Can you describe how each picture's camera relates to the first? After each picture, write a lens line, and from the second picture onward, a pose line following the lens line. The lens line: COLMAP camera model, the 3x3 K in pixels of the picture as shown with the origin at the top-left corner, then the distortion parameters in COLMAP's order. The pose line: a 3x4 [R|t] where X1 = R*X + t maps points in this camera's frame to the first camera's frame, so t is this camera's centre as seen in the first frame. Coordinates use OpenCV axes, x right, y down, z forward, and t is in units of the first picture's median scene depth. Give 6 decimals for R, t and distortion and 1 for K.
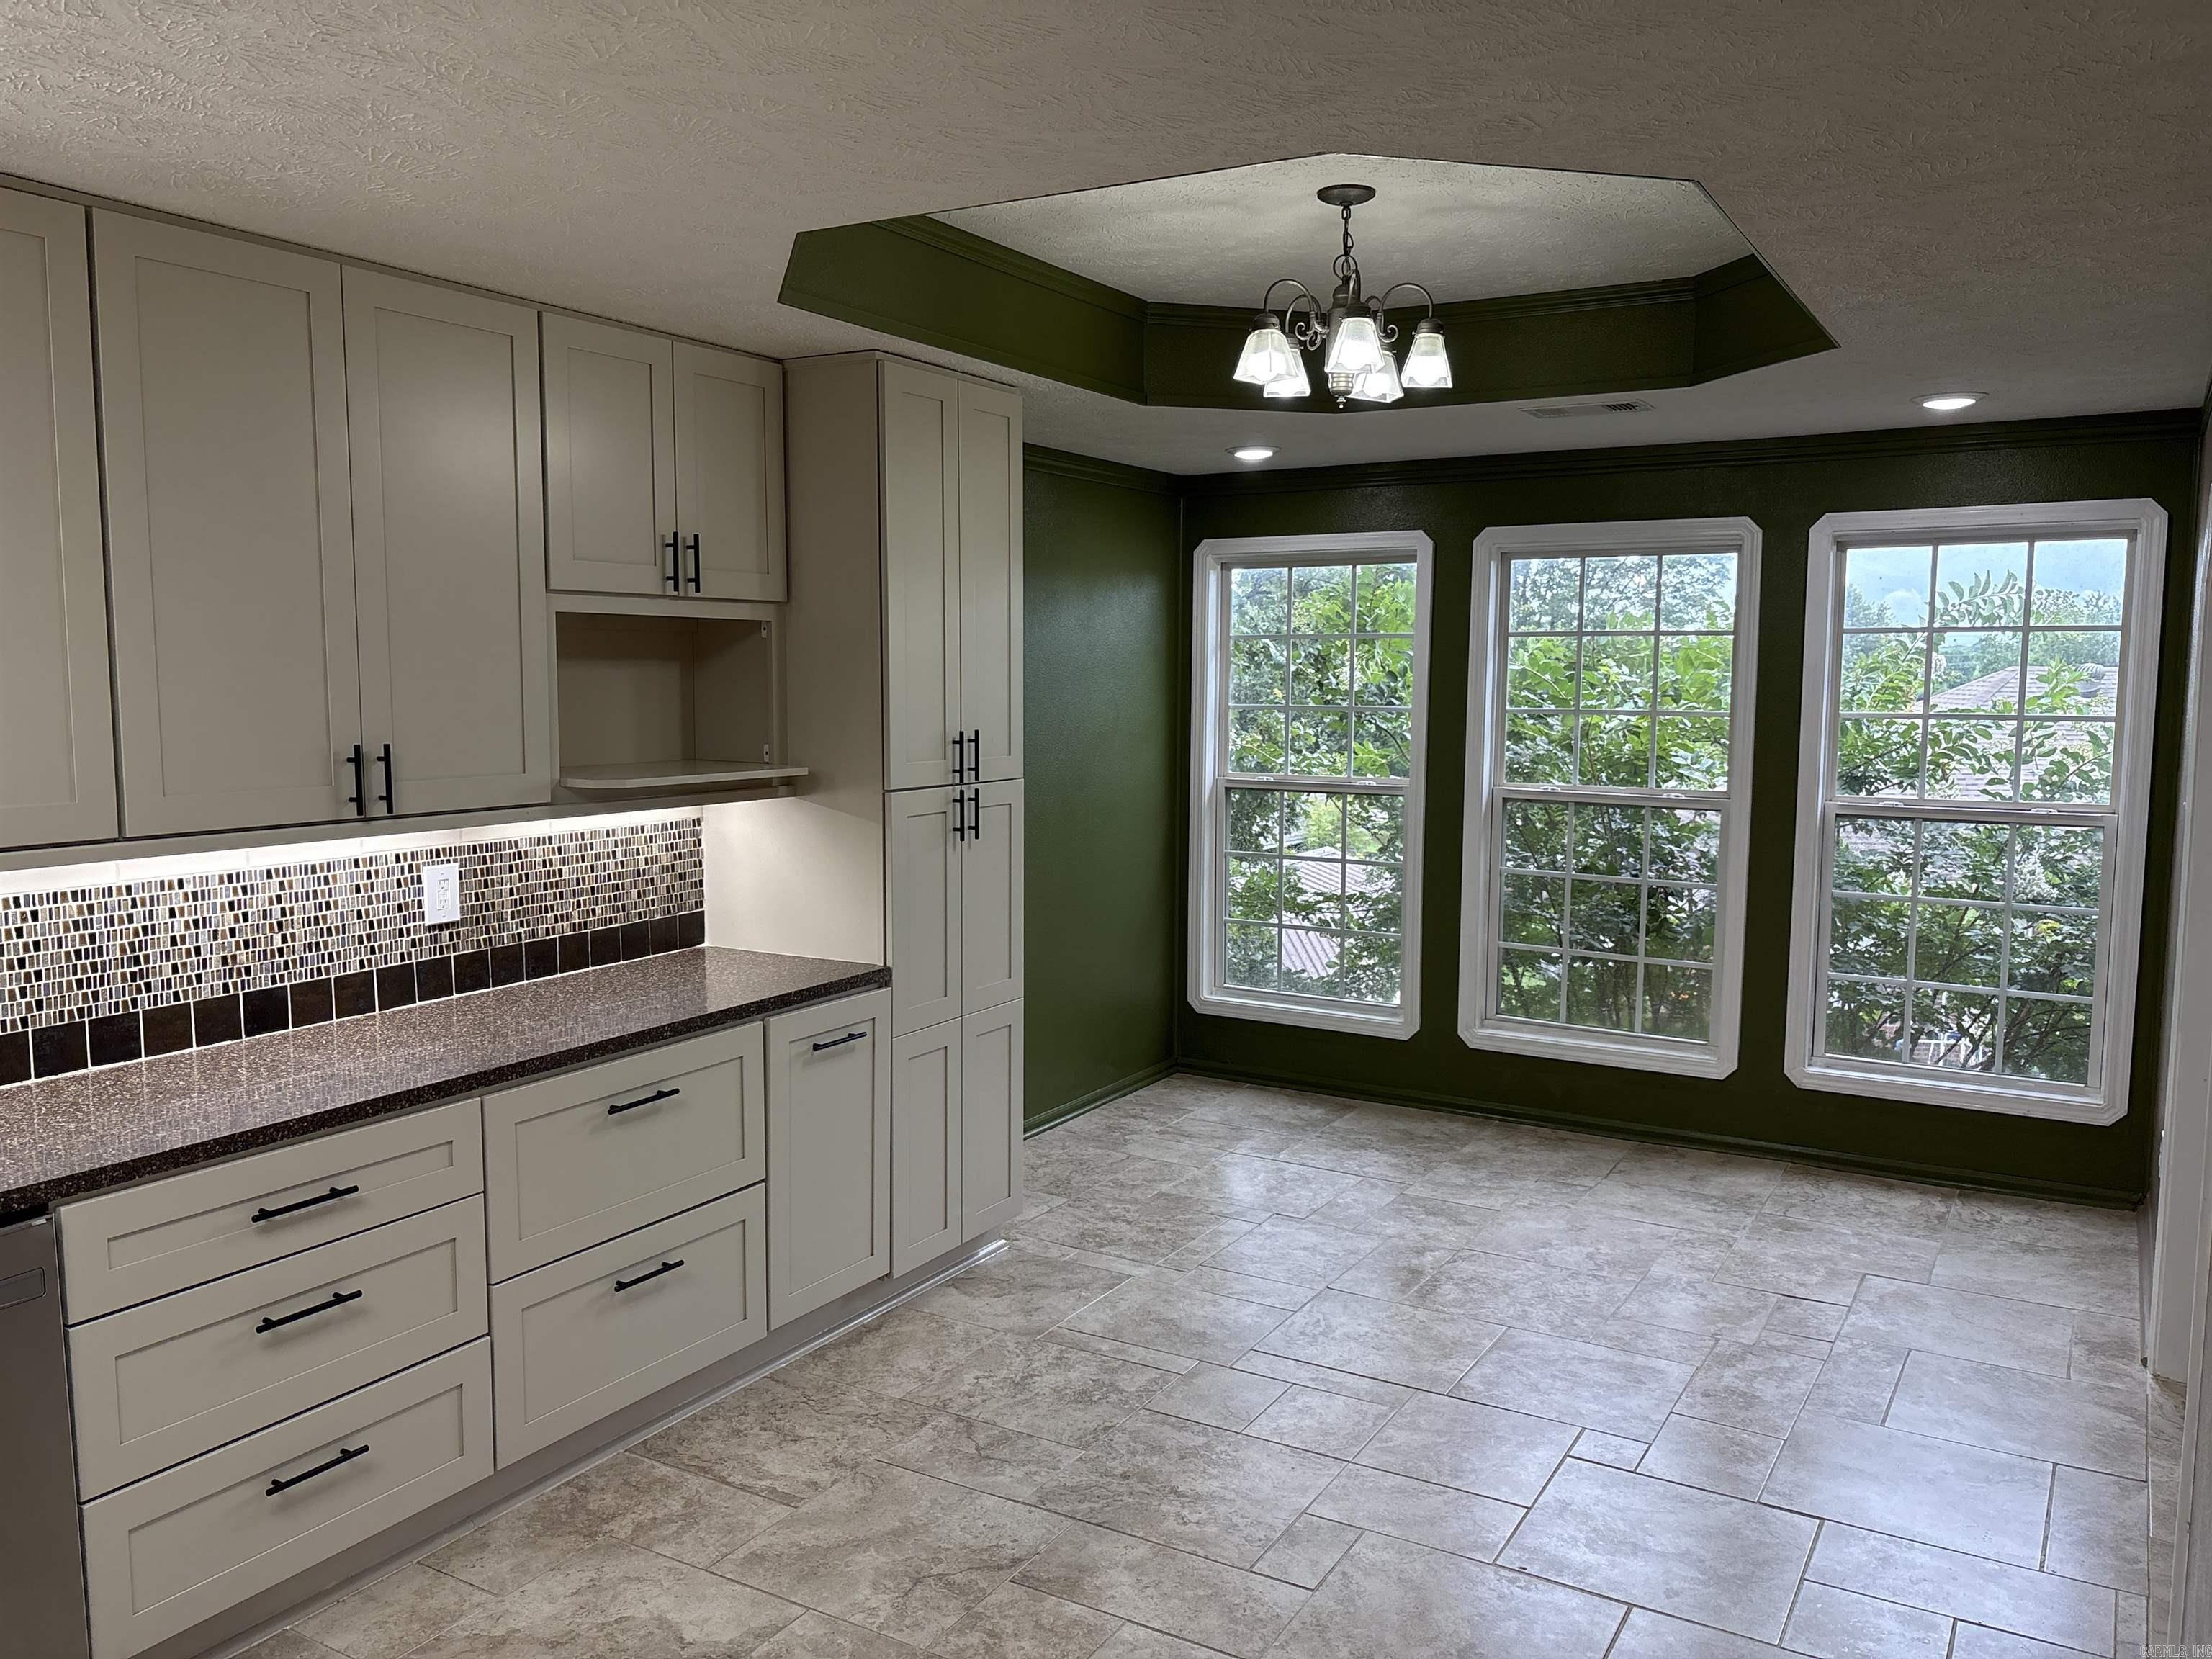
lens RADIAL K [[1714.7, 0, 1114.9], [0, 1714.7, 842.1], [0, 0, 1]] dist [0.051415, -0.005470]
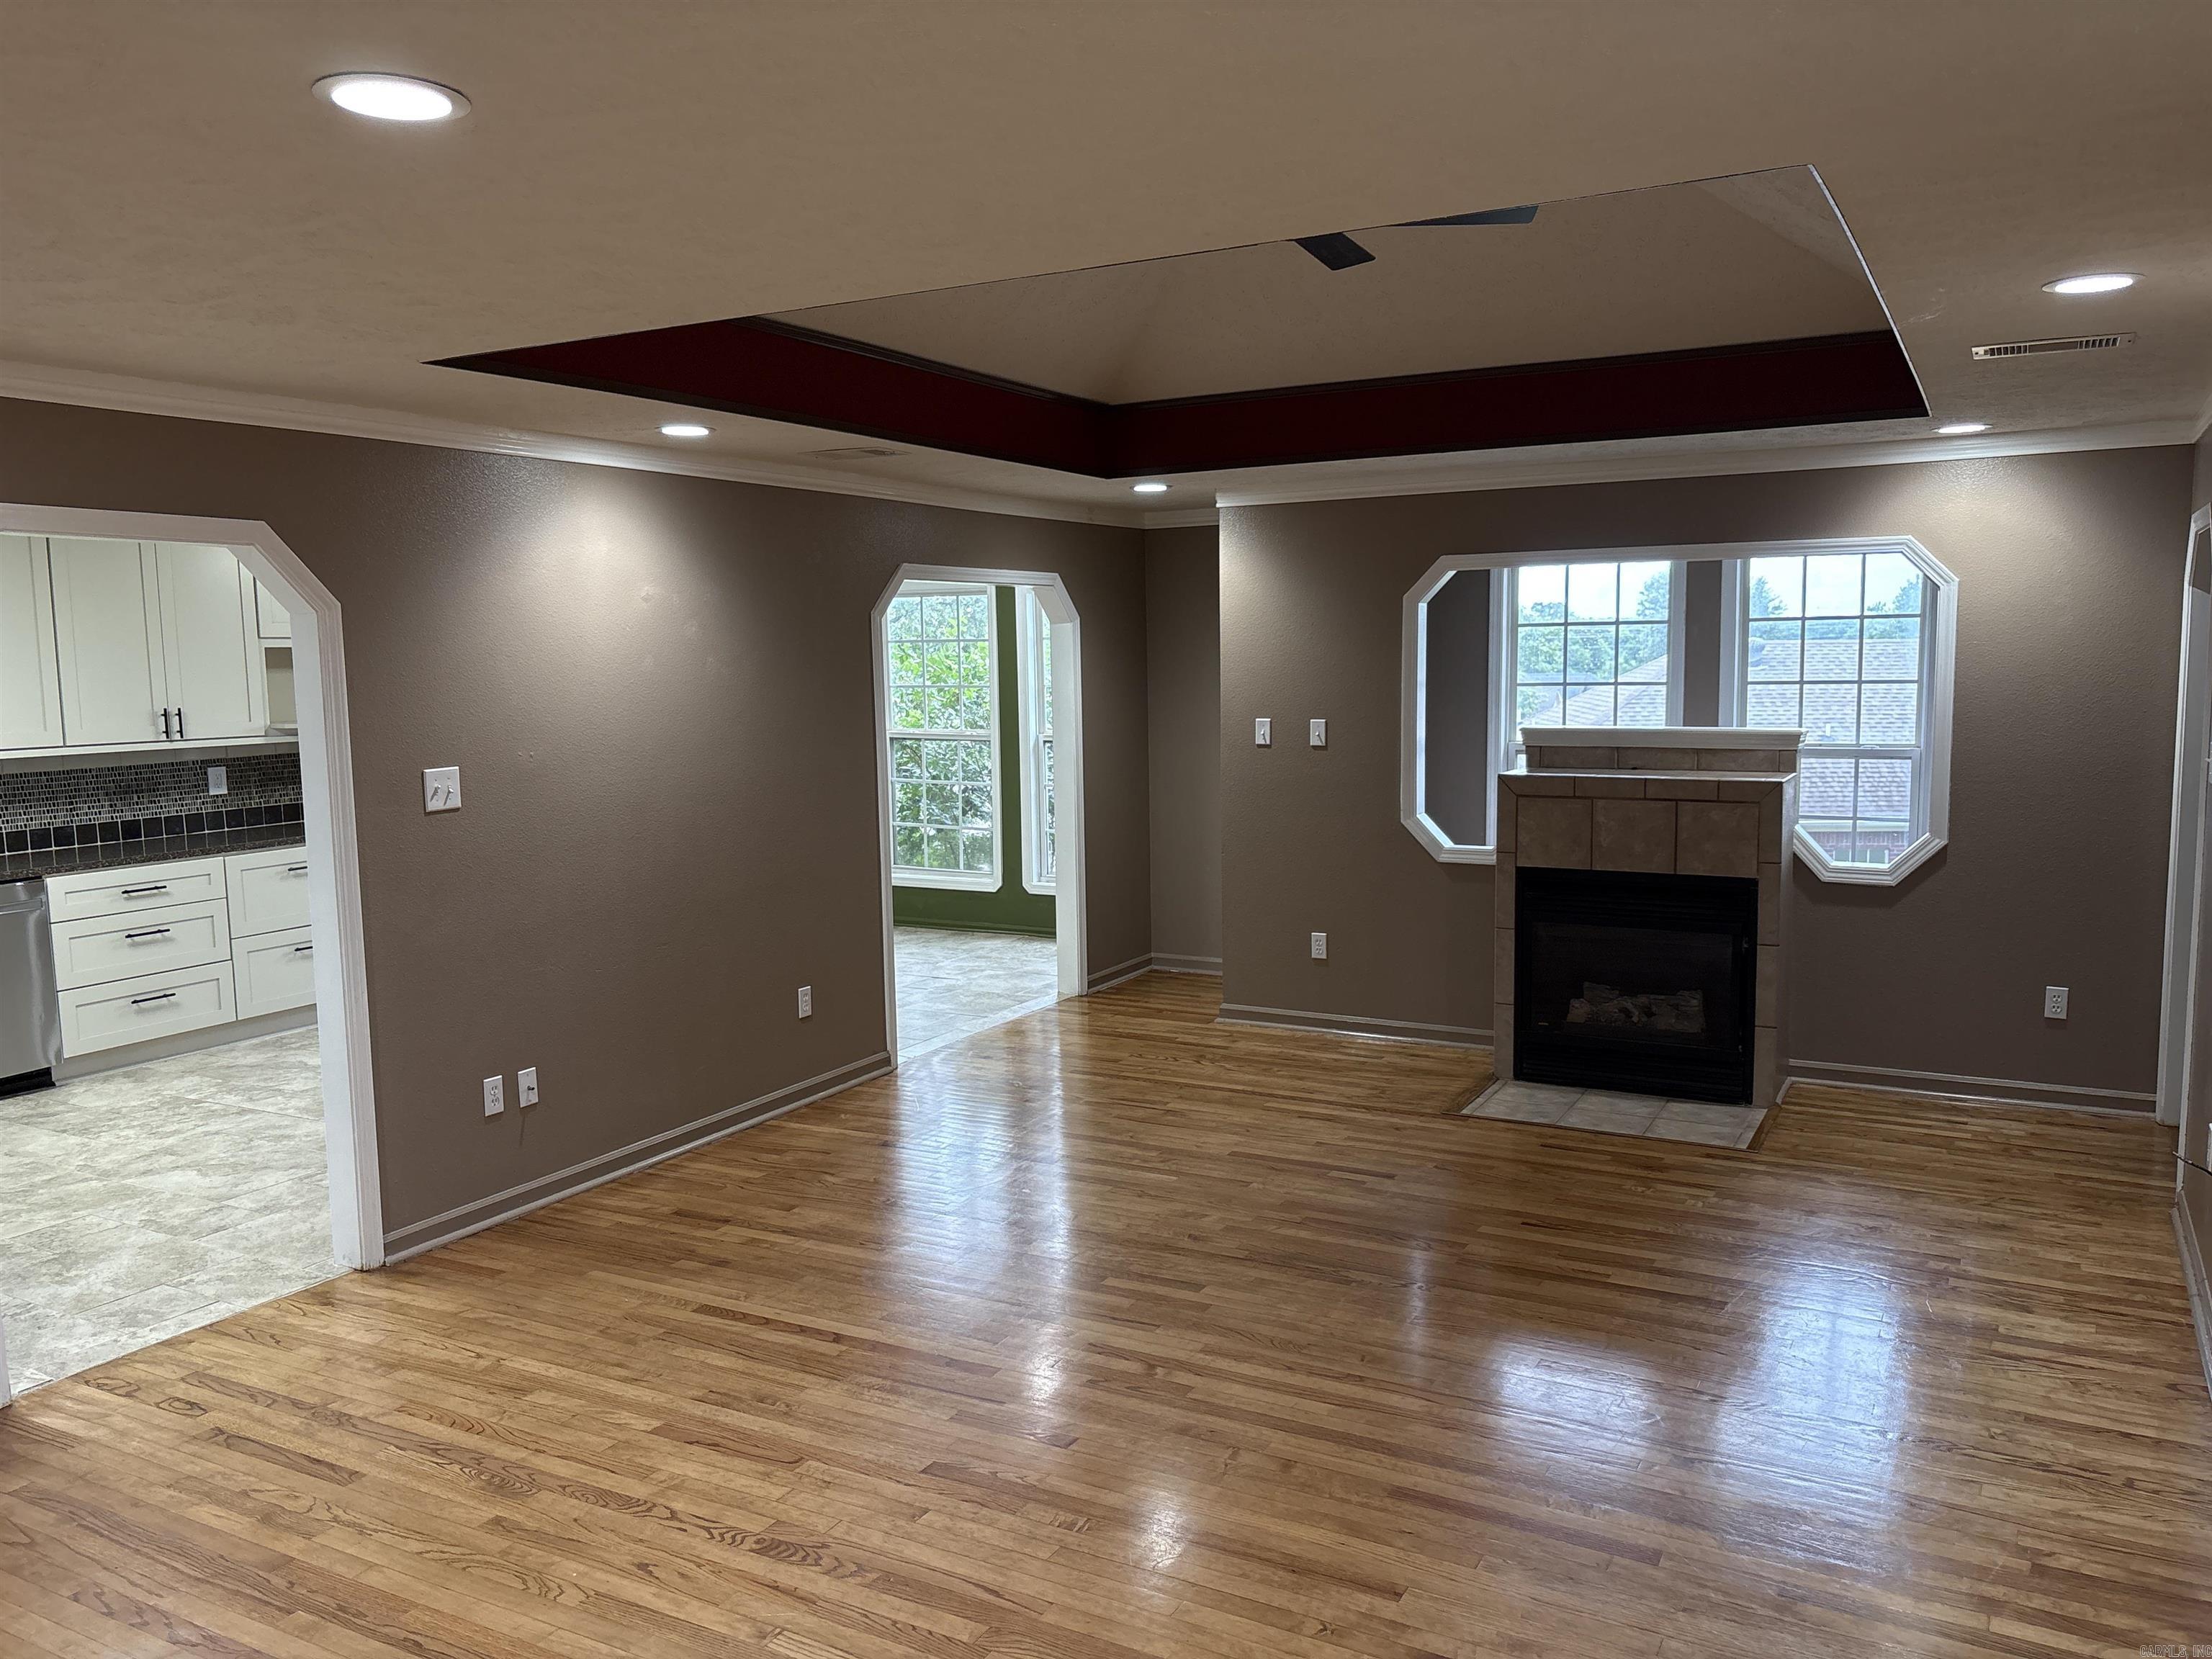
lens RADIAL K [[1681.8, 0, 1106.0], [0, 1681.8, 829.5], [0, 0, 1]] dist [0.018703, -0.001786]
pose [[0.999143, -0.028732, 0.029808, 0.689438], [0.028871, 0.999574, -0.004240, 0.140059], [-0.029673, 0.005097, 0.999547, -1.196708]]
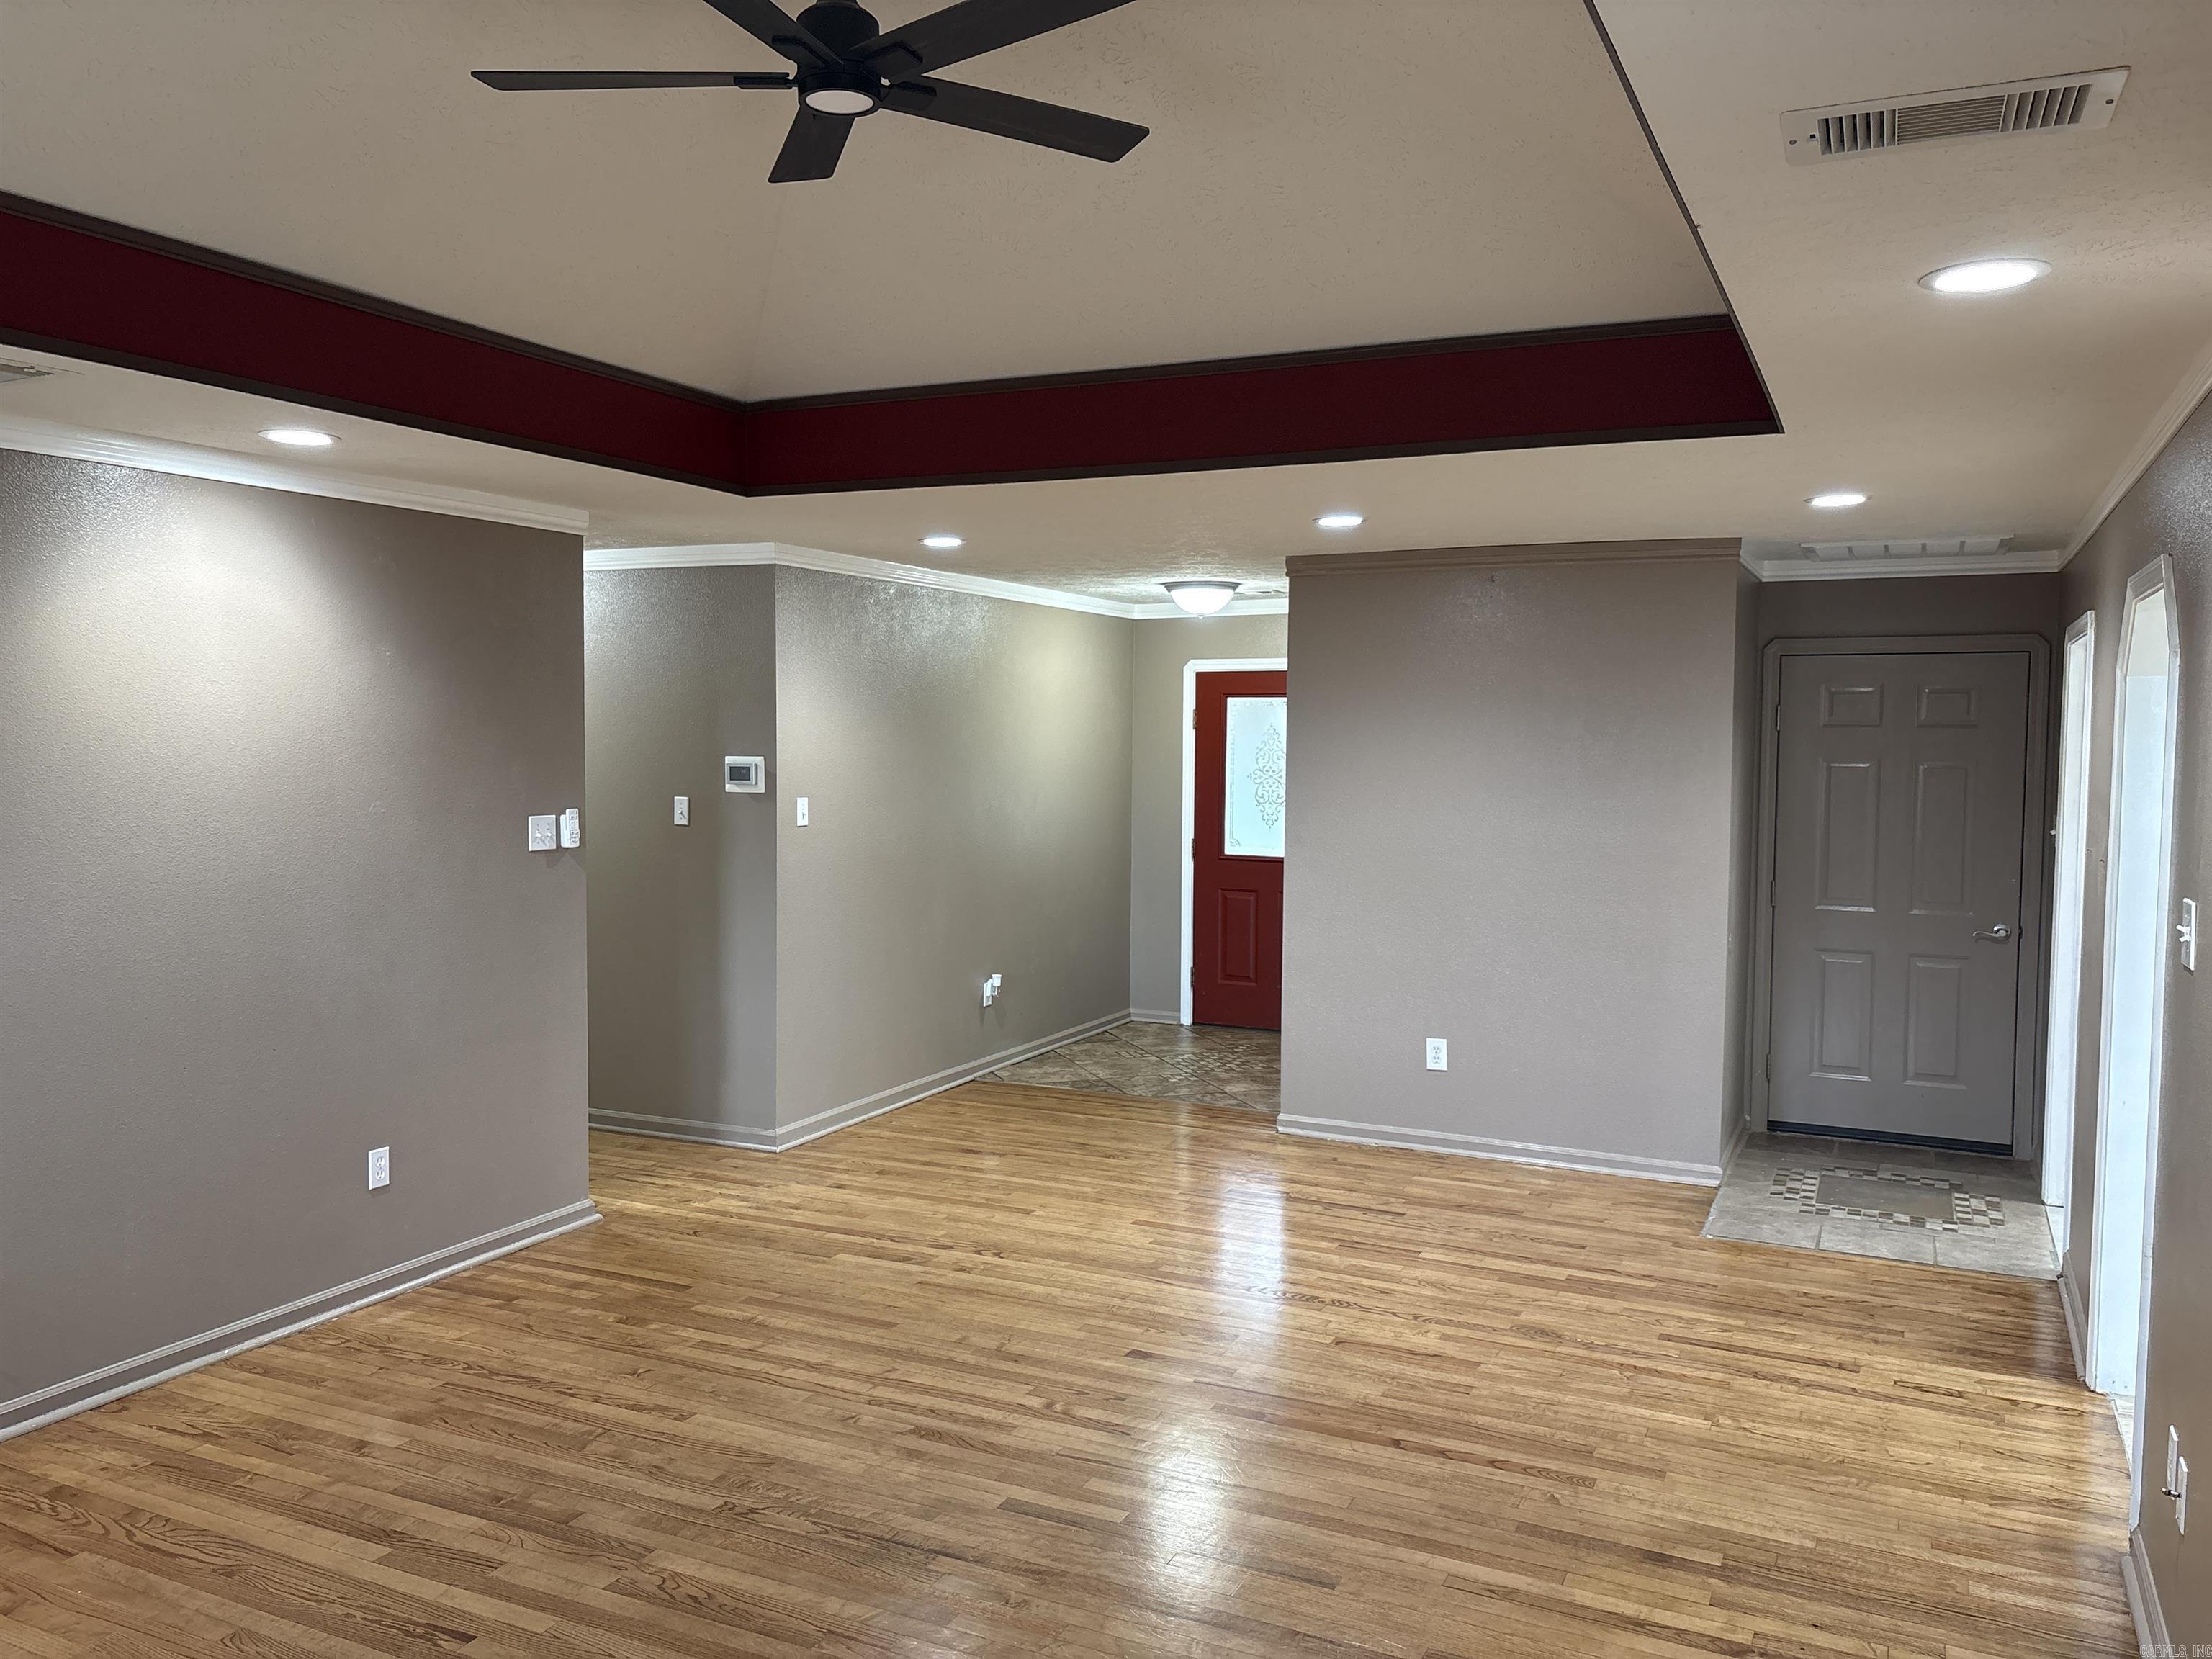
lens RADIAL K [[1714.7, 0, 1114.9], [0, 1714.7, 842.1], [0, 0, 1]] dist [0.051415, -0.005470]
pose [[-0.996311, -0.012886, -0.084839, 0.816142], [-0.027313, 0.984866, 0.171153, -0.100228], [0.081350, 0.172839, -0.981585, 1.041828]]
